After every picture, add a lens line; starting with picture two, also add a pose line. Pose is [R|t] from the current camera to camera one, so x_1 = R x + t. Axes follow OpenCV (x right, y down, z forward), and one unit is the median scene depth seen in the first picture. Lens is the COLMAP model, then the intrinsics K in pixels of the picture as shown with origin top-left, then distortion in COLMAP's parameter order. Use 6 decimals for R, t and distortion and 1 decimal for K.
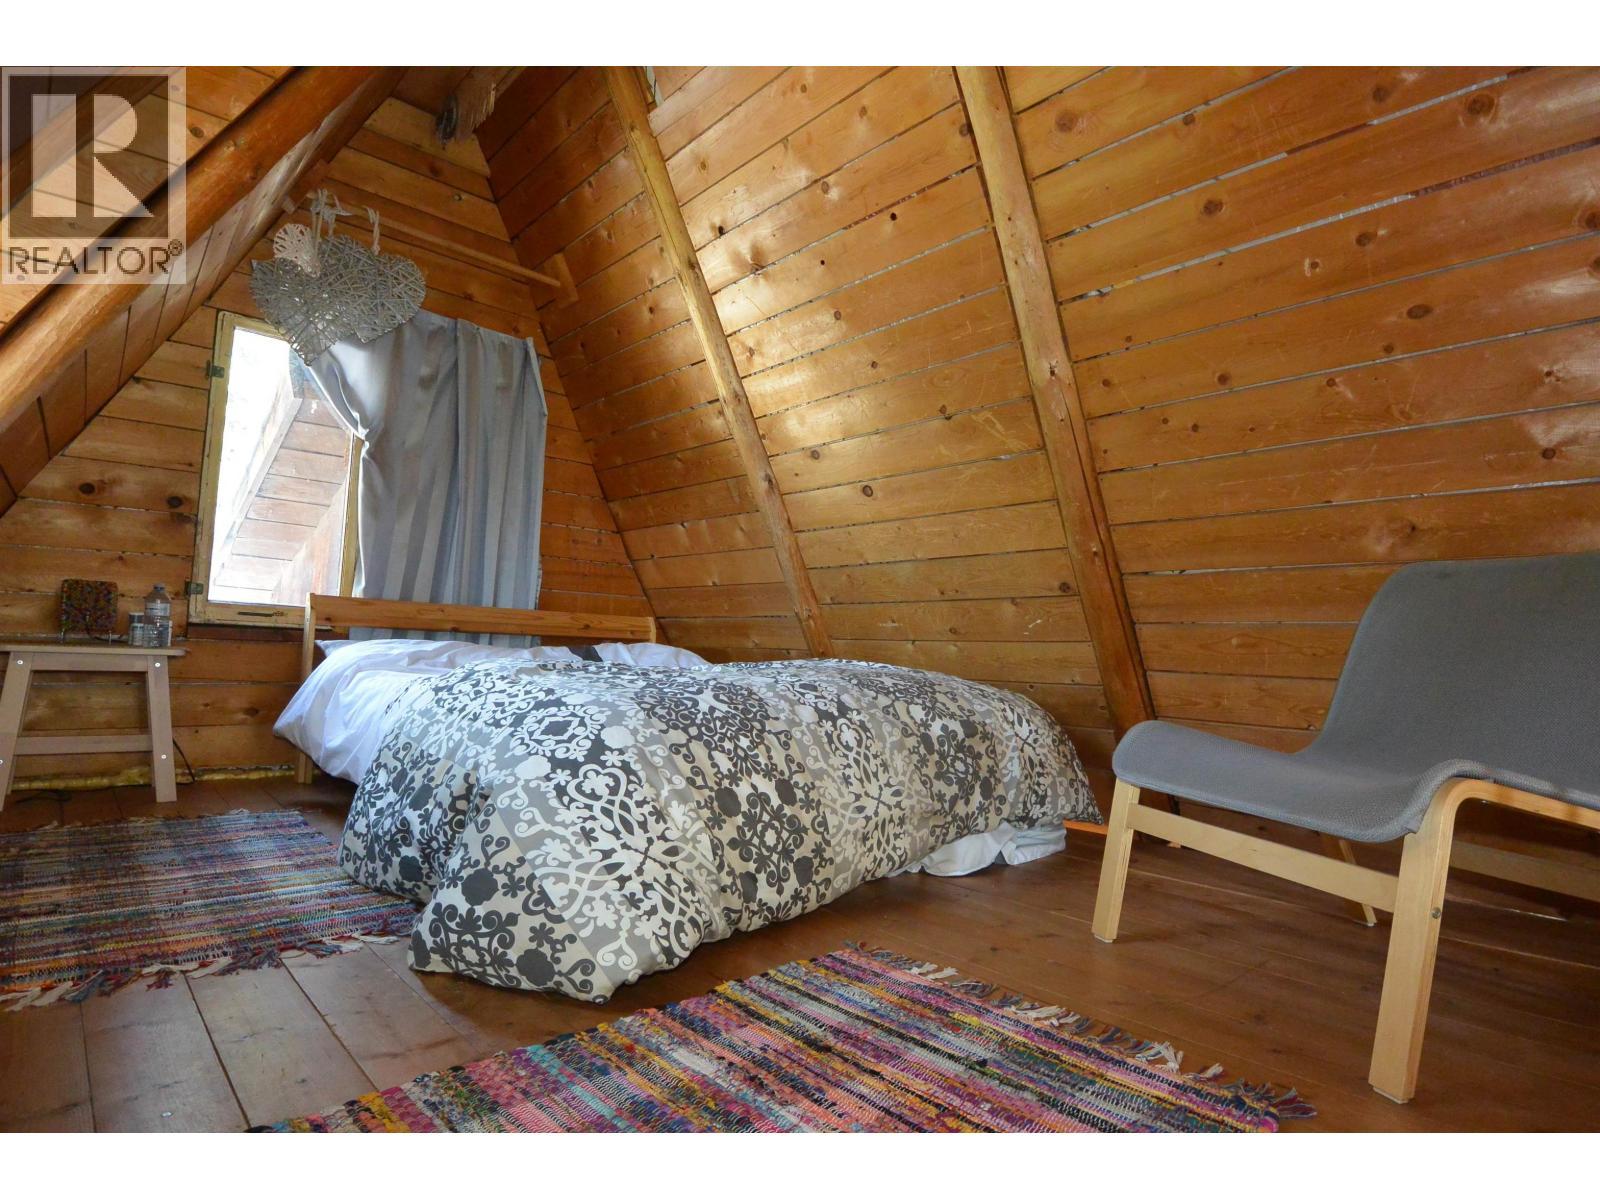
lens RADIAL K [[839.5, 0, 809.0], [0, 839.5, 607.4], [0, 0, 1]] dist [-0.000332, -0.027470]
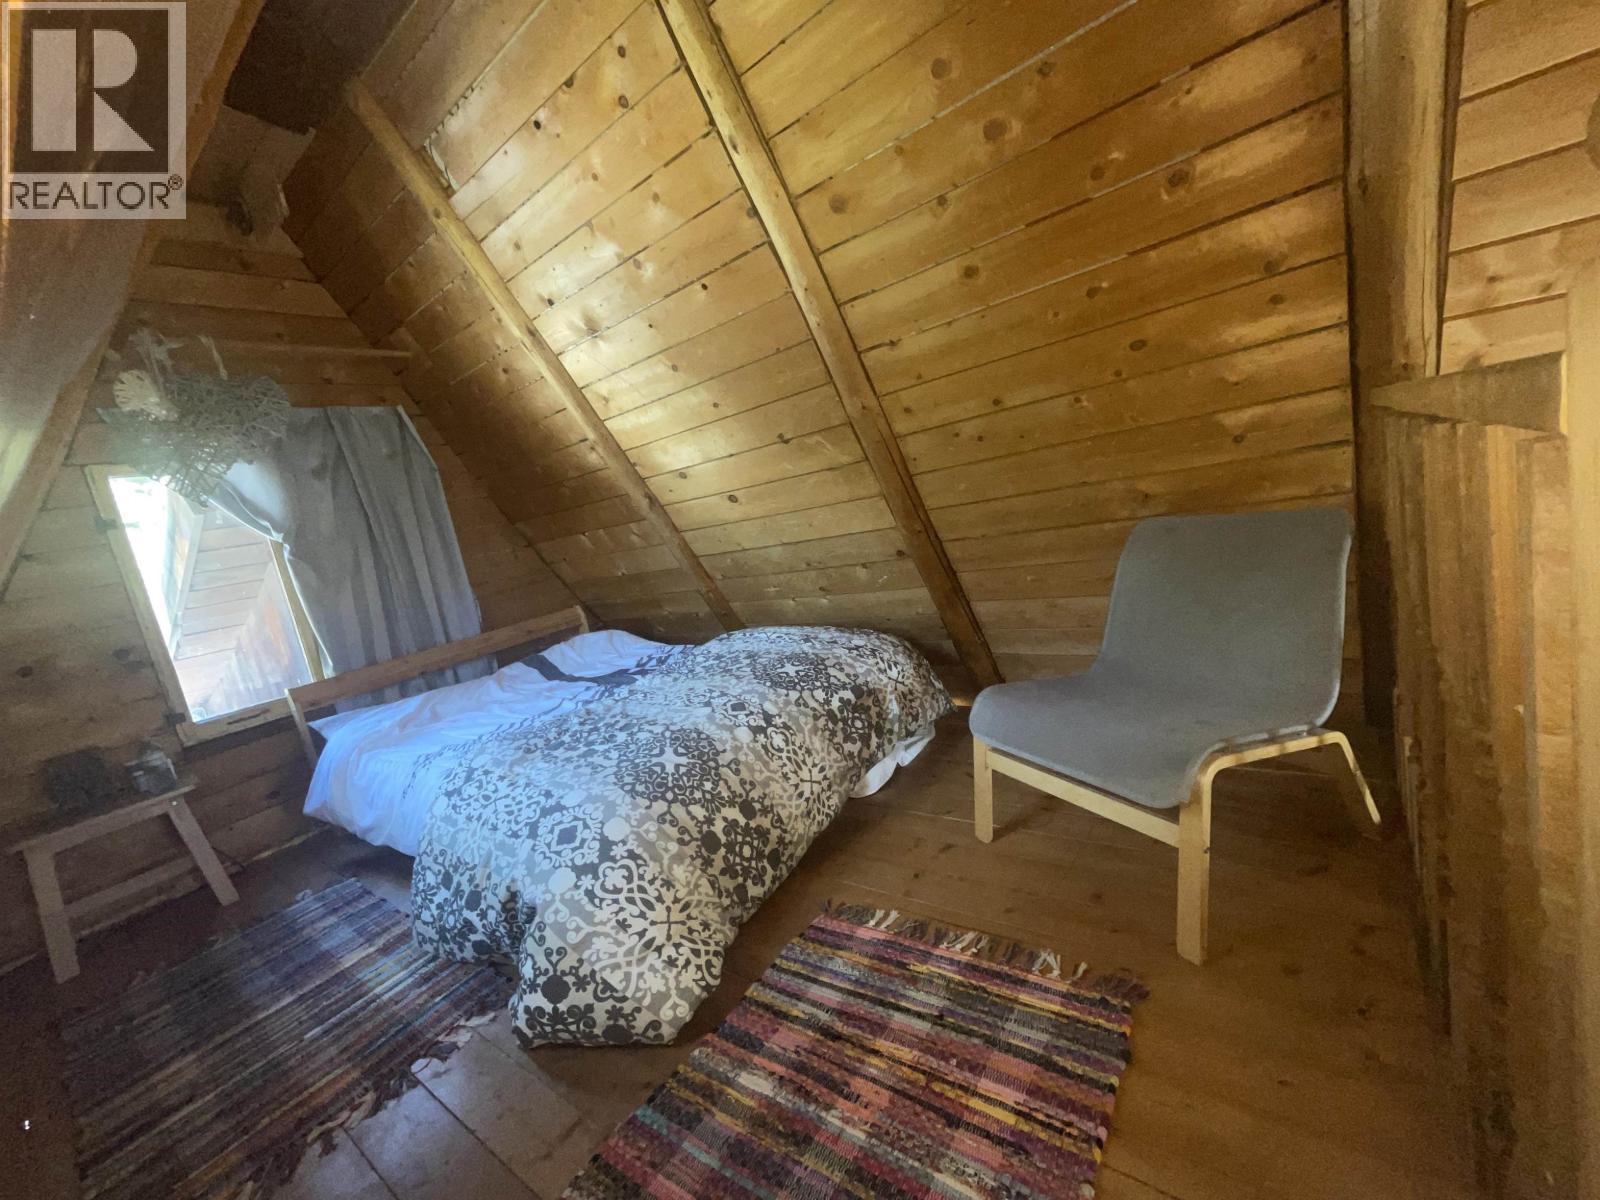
lens RADIAL K [[652.6, 0, 796.0], [0, 652.6, 606.0], [0, 0, 1]] dist [-0.008658, 0.000323]
pose [[0.959594, -0.251638, 0.125926, -0.002154], [0.218938, 0.948813, 0.227641, -0.297757], [-0.176763, -0.190873, 0.965568, 0.039050]]
